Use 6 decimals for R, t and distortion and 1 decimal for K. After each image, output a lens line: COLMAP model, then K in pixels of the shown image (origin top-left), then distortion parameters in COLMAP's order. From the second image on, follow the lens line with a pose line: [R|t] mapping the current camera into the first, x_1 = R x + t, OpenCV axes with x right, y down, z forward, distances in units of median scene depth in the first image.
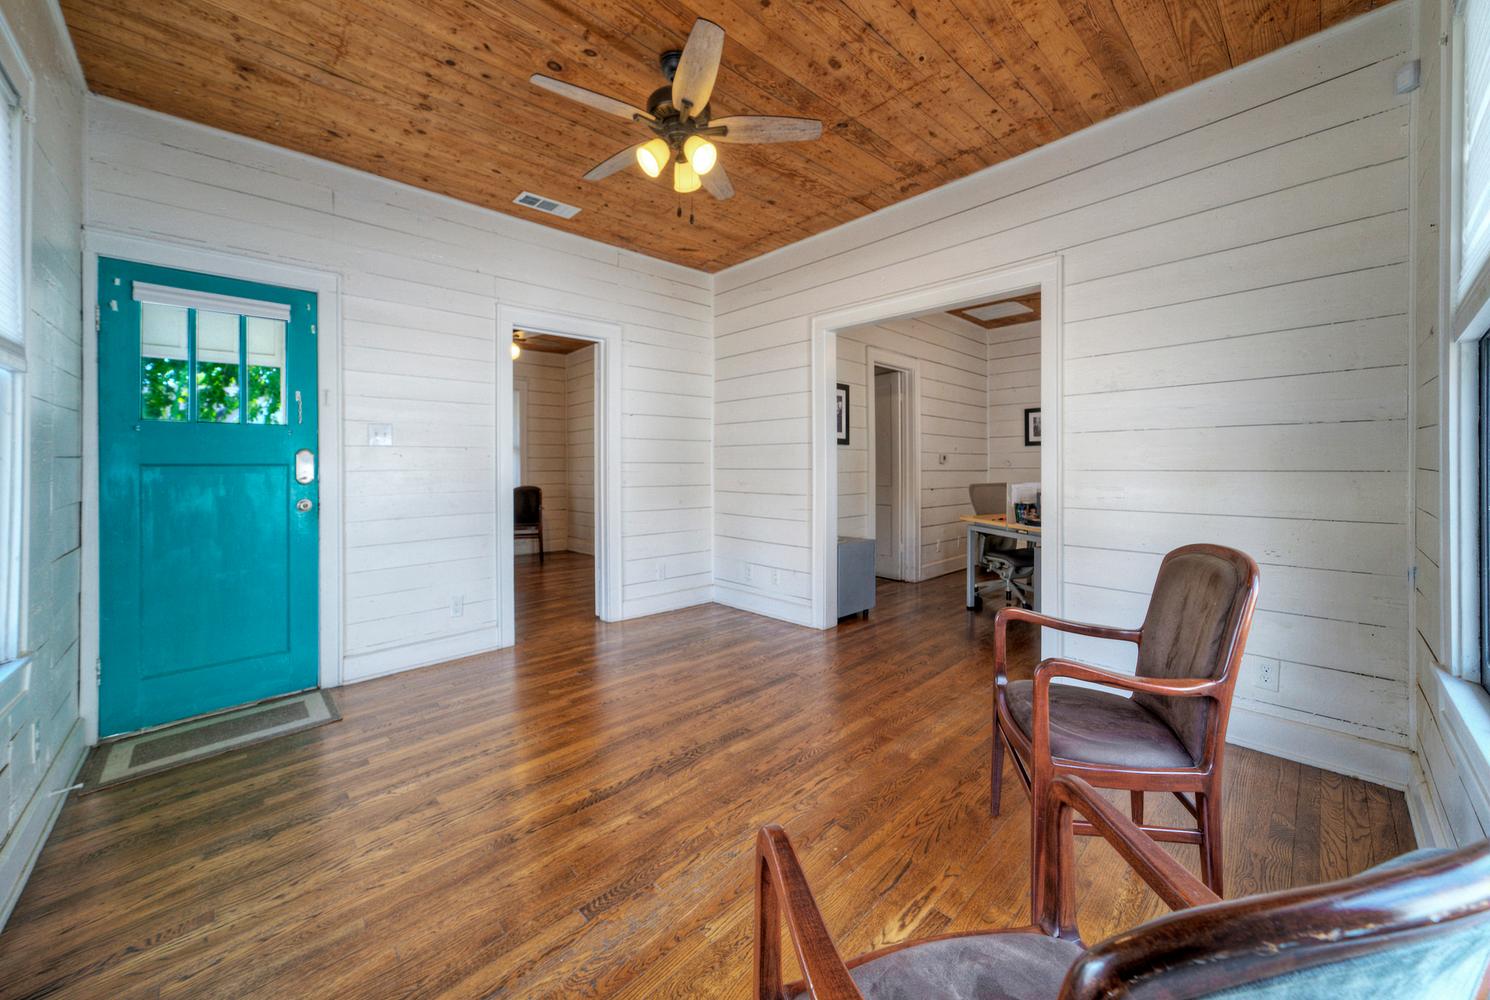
lens RADIAL K [[549.2, 0, 750.9], [0, 549.2, 489.4], [0, 0, 1]] dist [-0.020335, 0.000086]
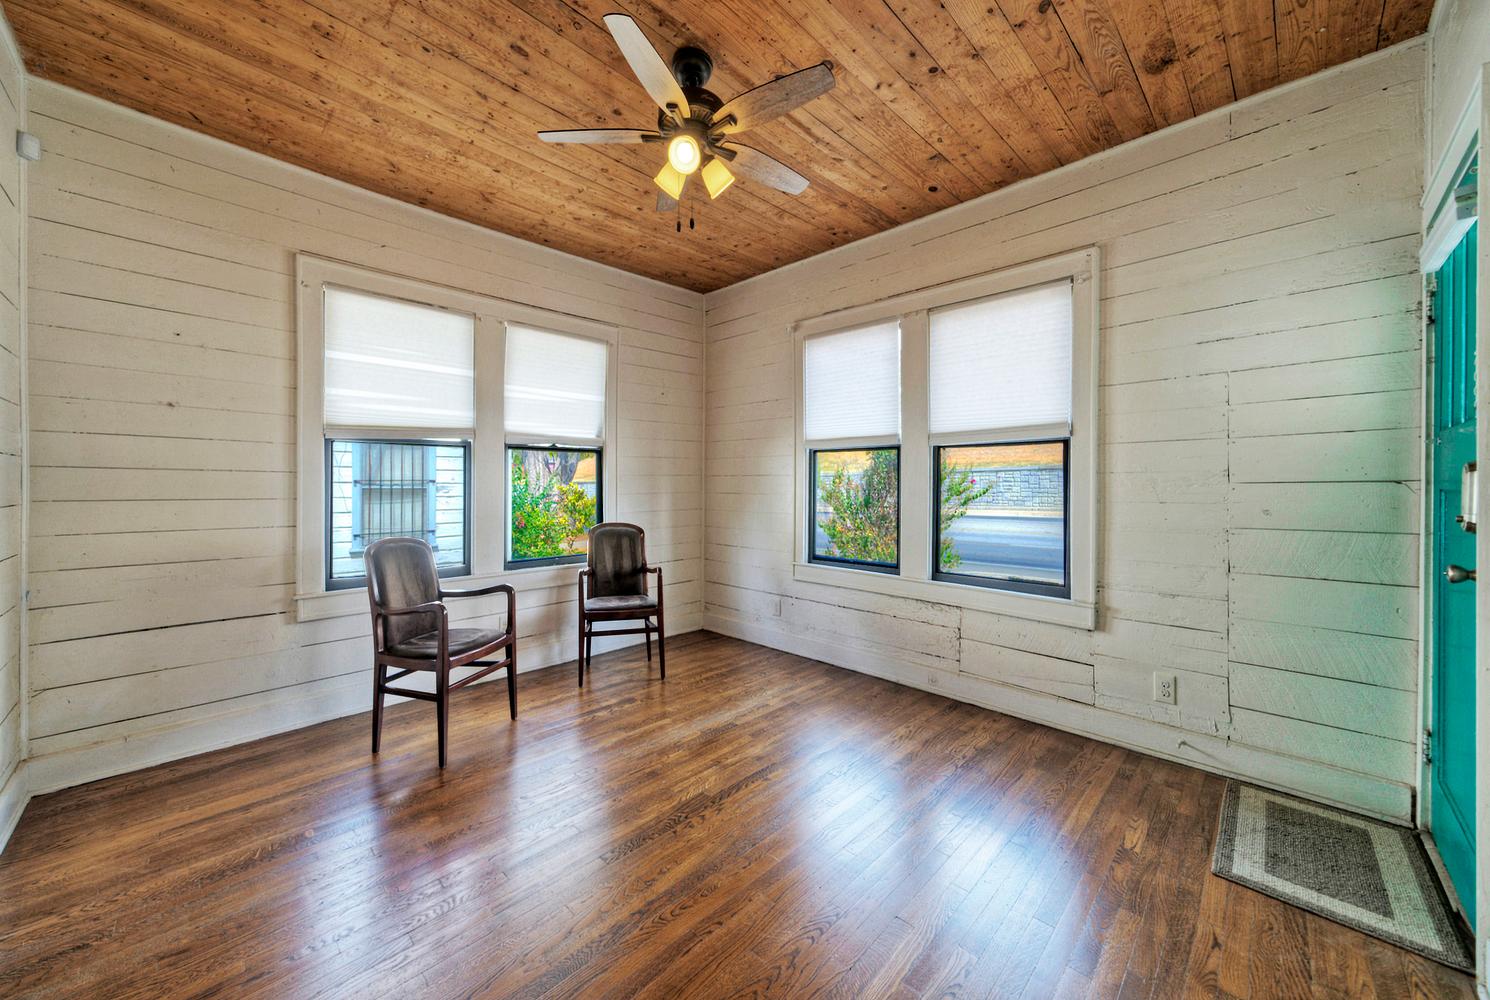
lens RADIAL K [[549.2, 0, 750.9], [0, 549.2, 489.4], [0, 0, 1]] dist [-0.020335, 0.000086]
pose [[-0.999447, -0.004350, -0.032955, -0.241216], [-0.005374, 0.999503, 0.031056, -0.080865], [0.032804, 0.031216, -0.998974, 2.362888]]
